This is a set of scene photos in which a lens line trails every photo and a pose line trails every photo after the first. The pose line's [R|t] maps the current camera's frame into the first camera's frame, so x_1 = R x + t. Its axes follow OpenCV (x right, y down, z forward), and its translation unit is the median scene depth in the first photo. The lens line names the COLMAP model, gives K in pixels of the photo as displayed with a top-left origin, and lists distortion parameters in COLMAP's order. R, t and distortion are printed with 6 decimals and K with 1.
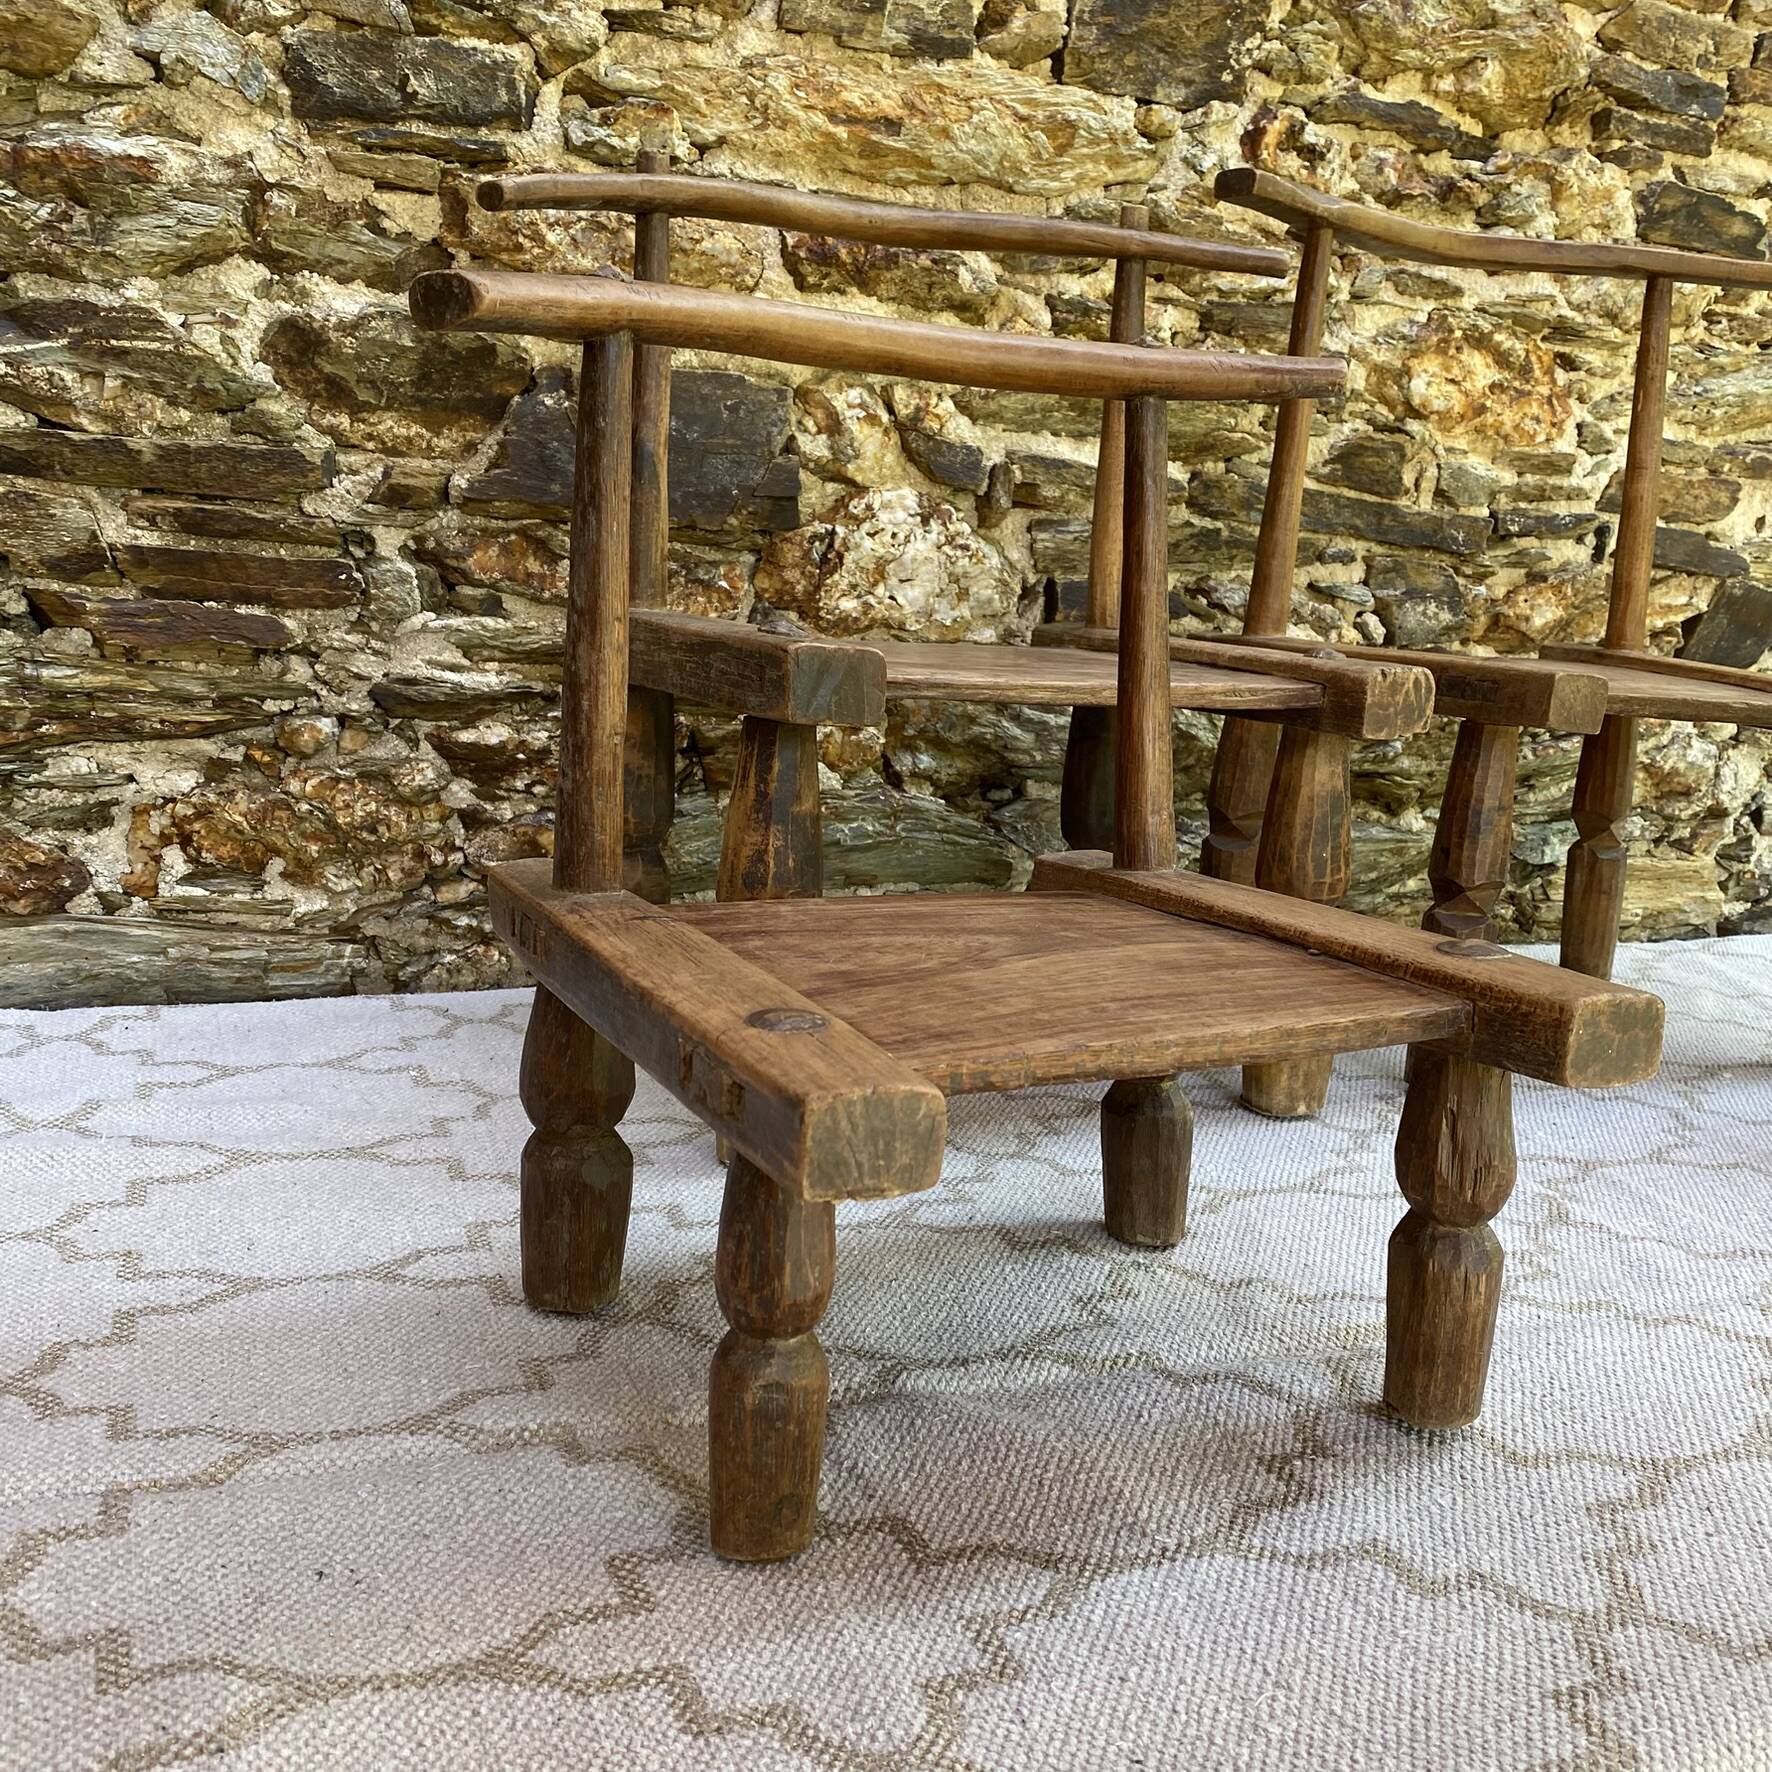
lens RADIAL K [[1810.7, 0, 890.7], [0, 1810.7, 907.0], [0, 0, 1]] dist [0.007853, 0.000000]
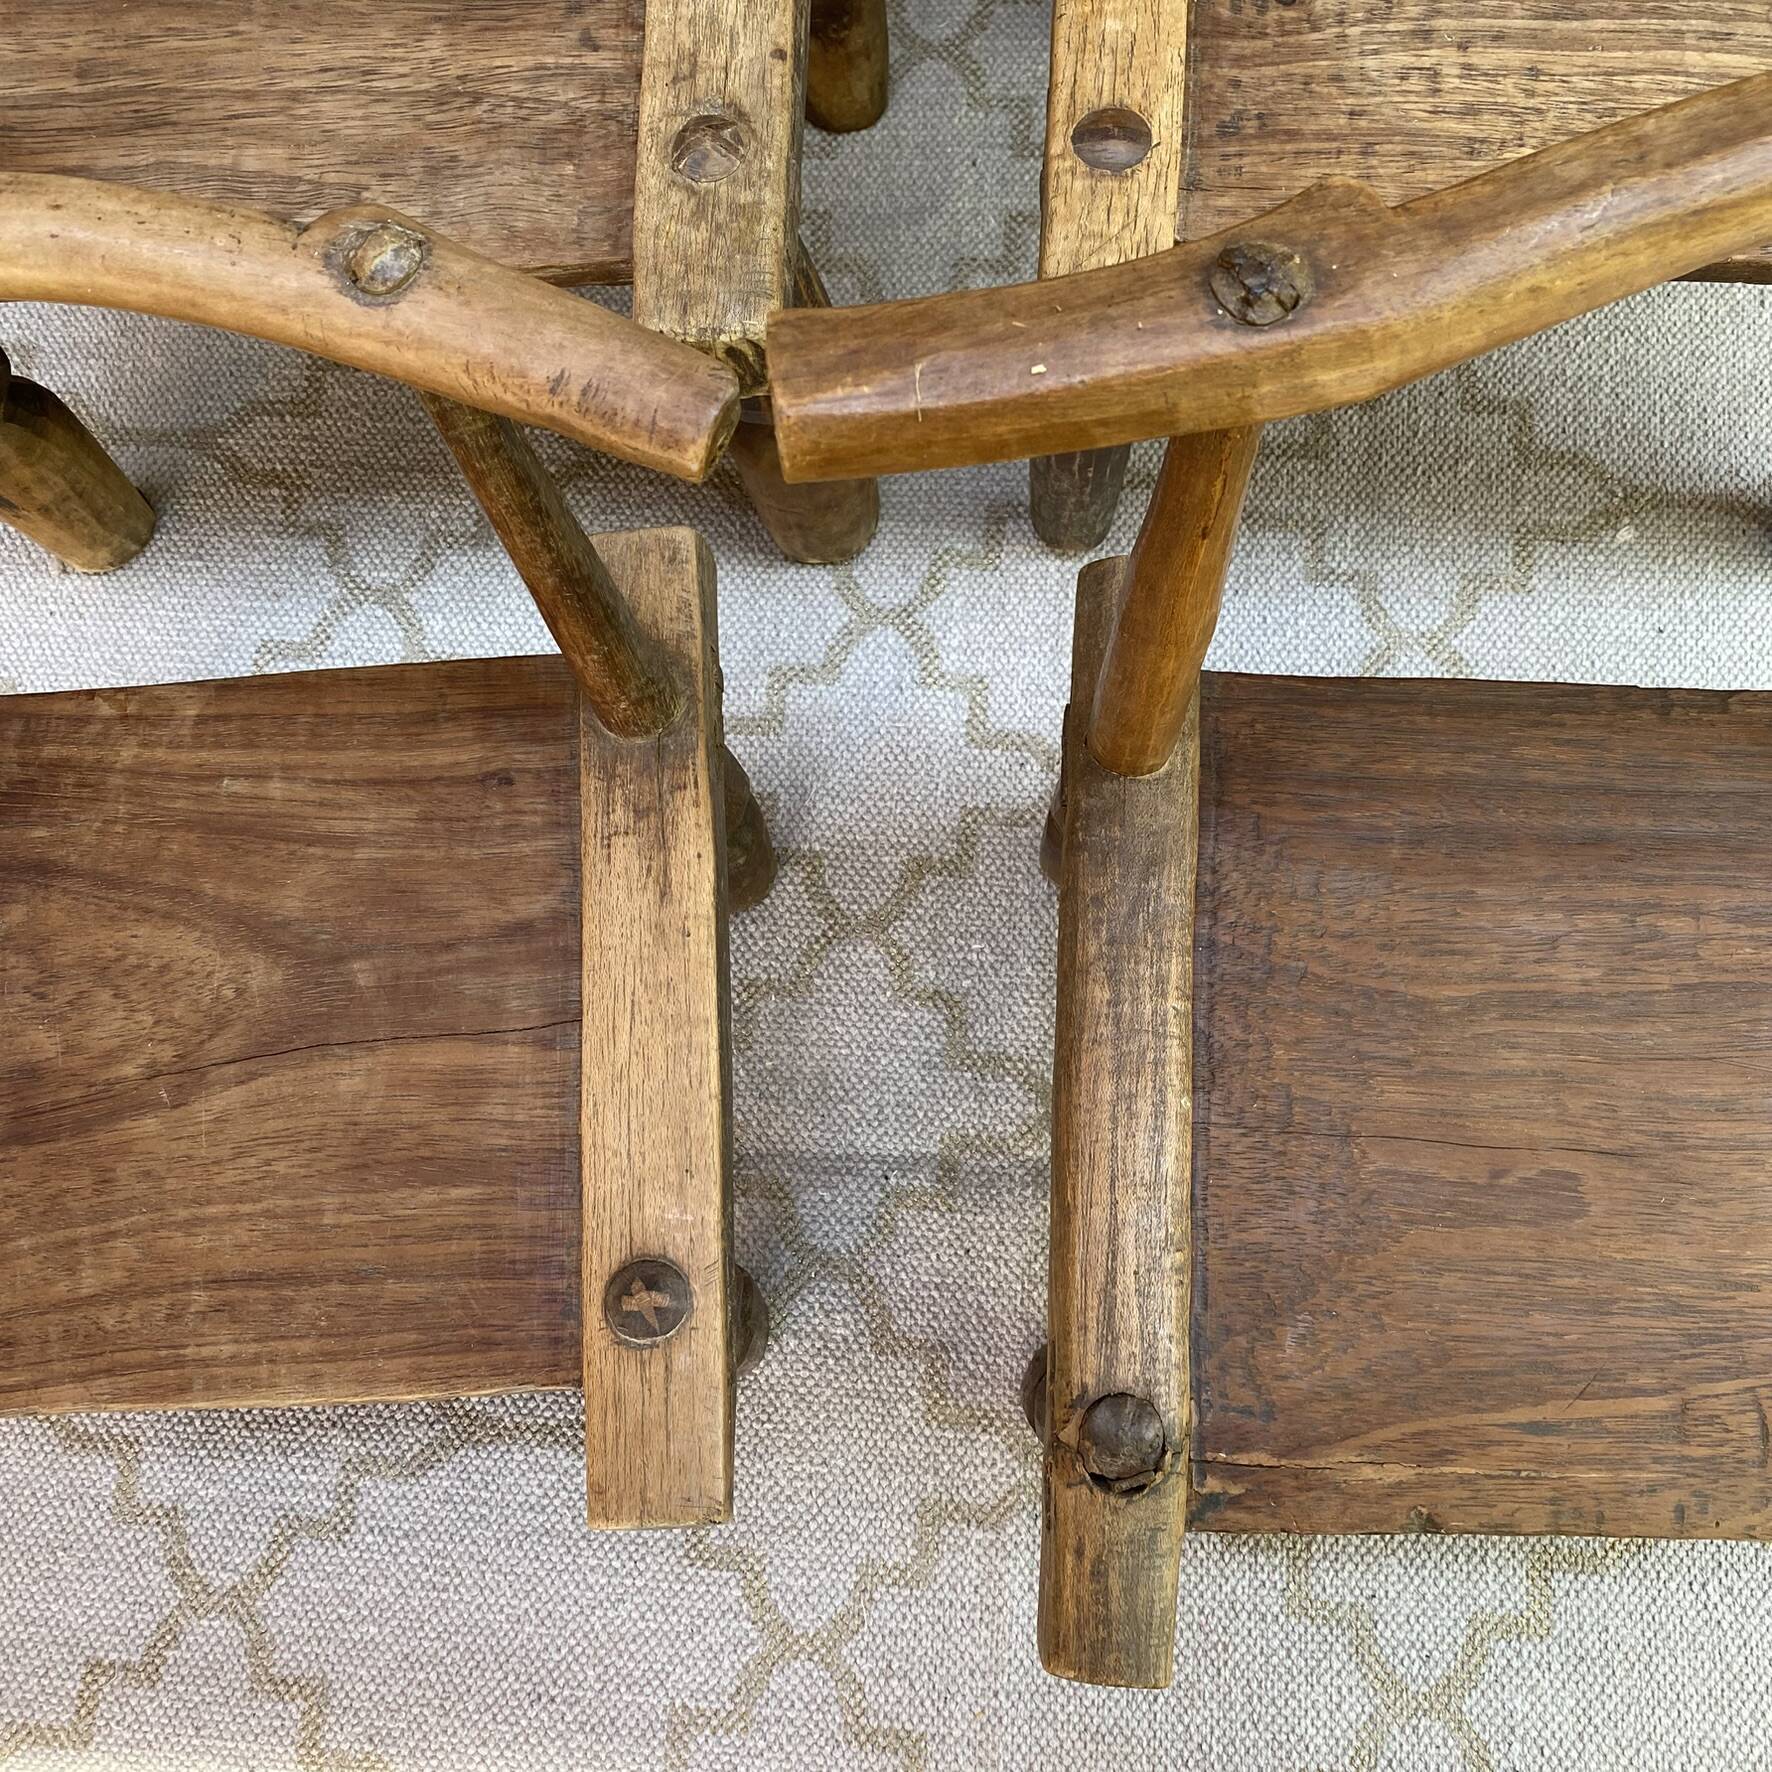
lens RADIAL K [[1810.7, 0, 911.7], [0, 1810.7, 913.5], [0, 0, 1]] dist [0.007853, 0.000000]
pose [[0.893727, 0.393776, -0.214924, 0.420673], [0.024170, 0.436127, 0.899561, -0.444323], [0.447959, -0.809156, 0.380261, 0.515478]]
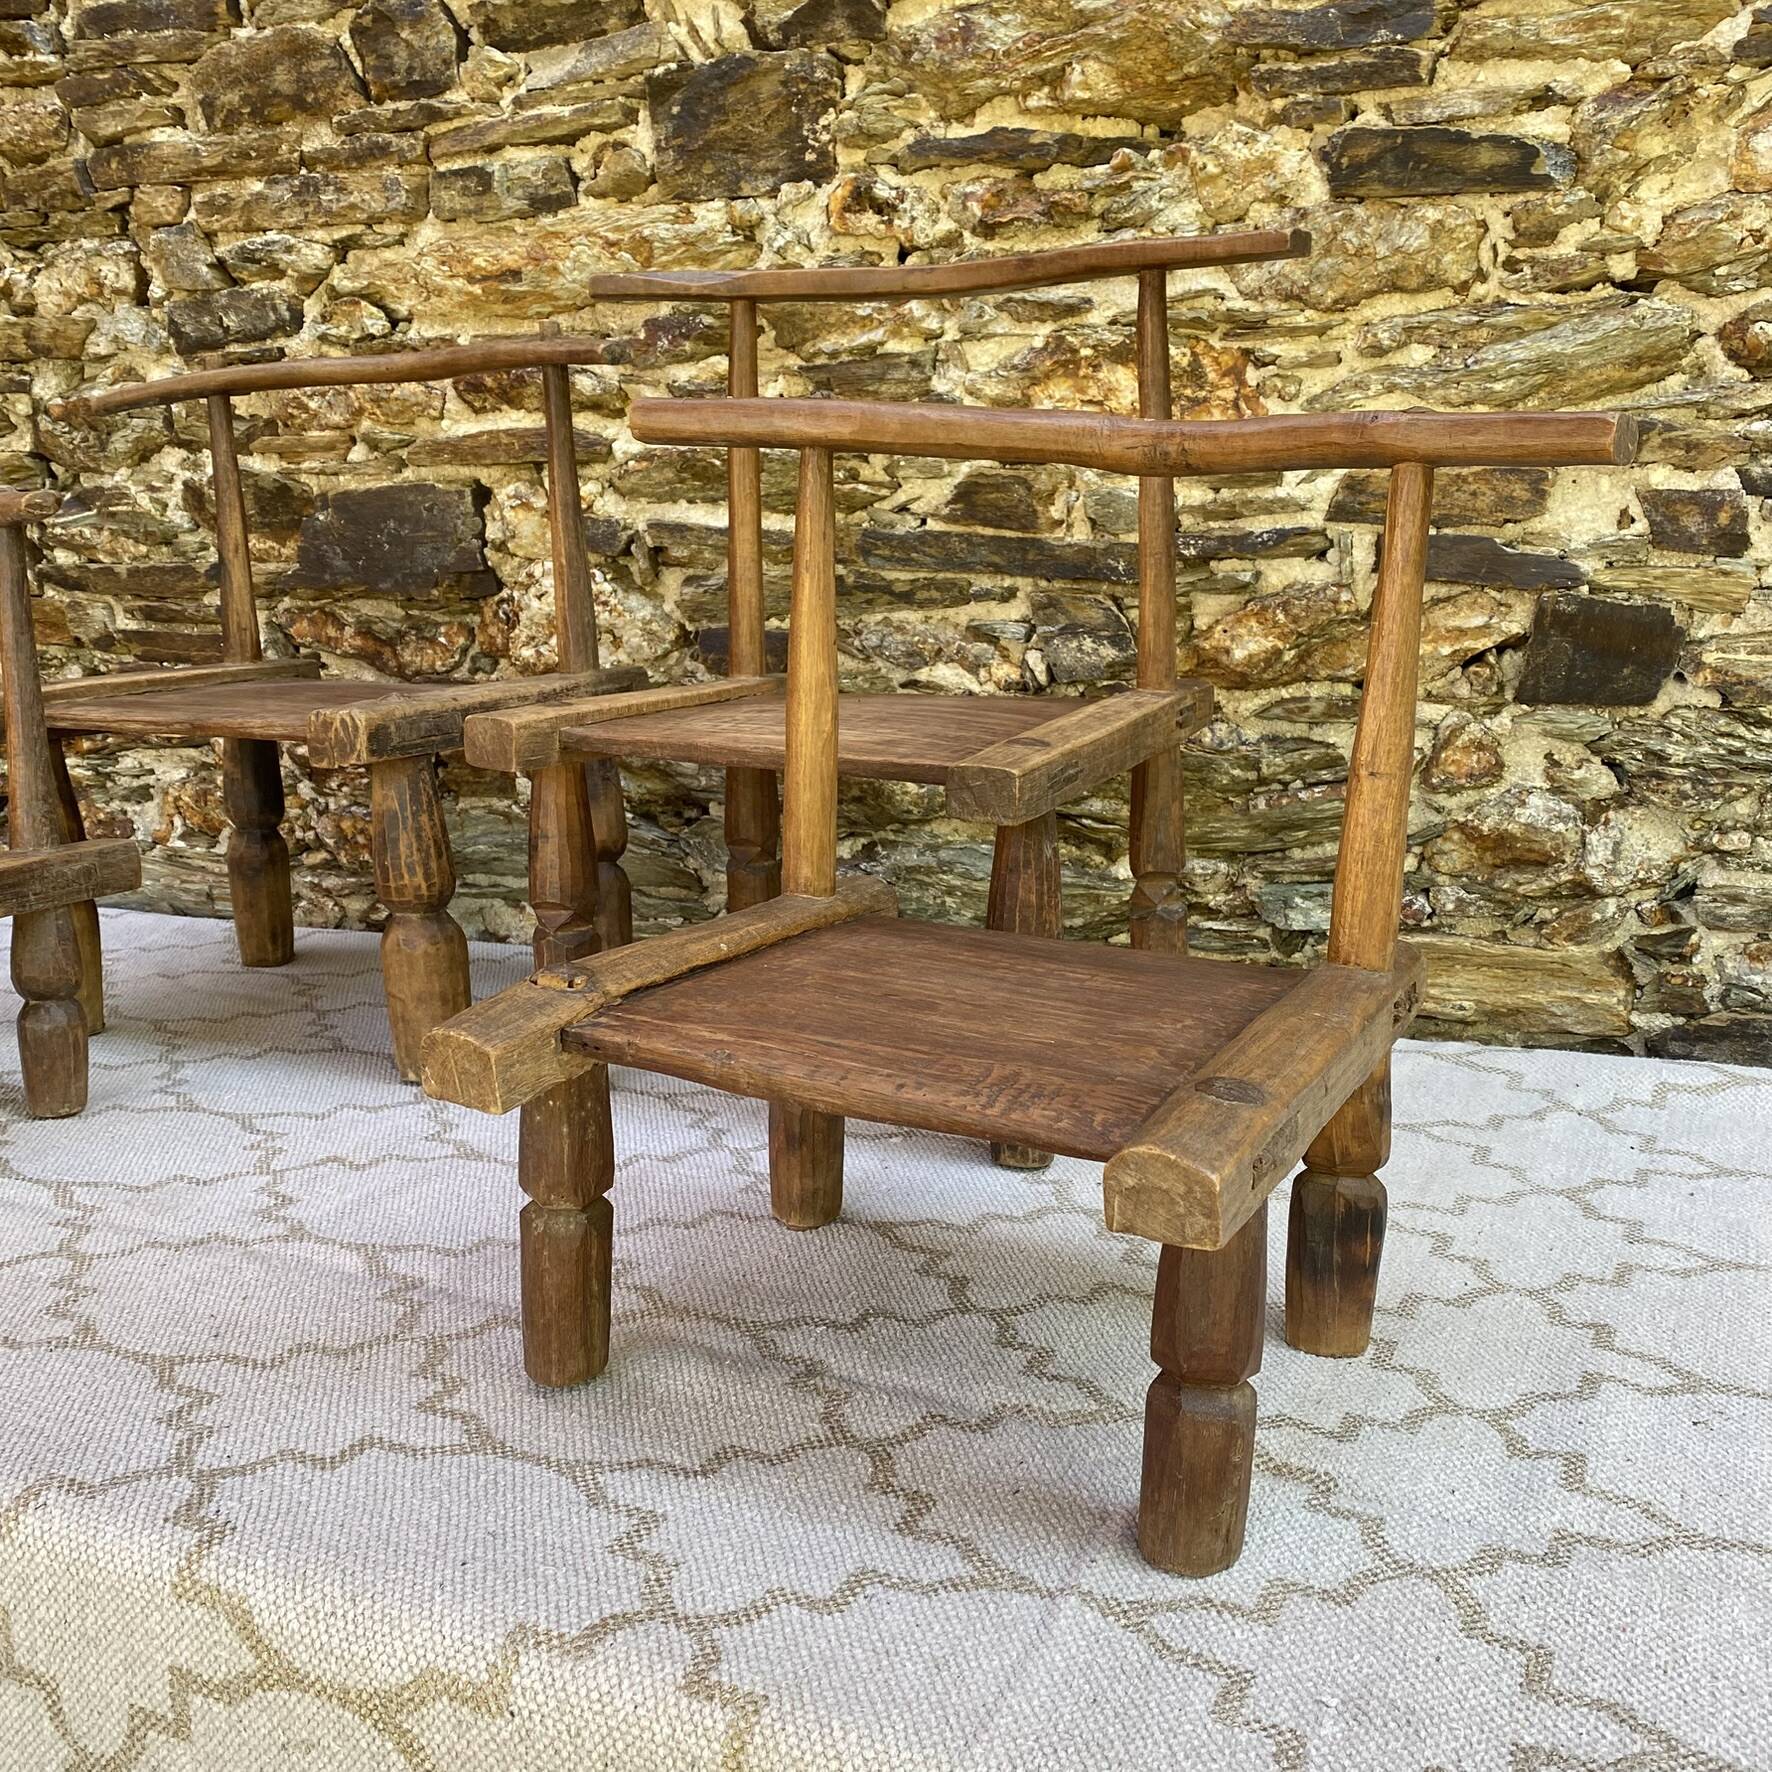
lens RADIAL K [[1810.7, 0, 889.3], [0, 1810.7, 905.1], [0, 0, 1]] dist [0.007853, 0.000000]
pose [[0.678072, 0.084504, -0.730122, 1.121895], [-0.093663, 0.995205, 0.028199, -0.054867], [0.729003, 0.049264, 0.682735, 0.348232]]
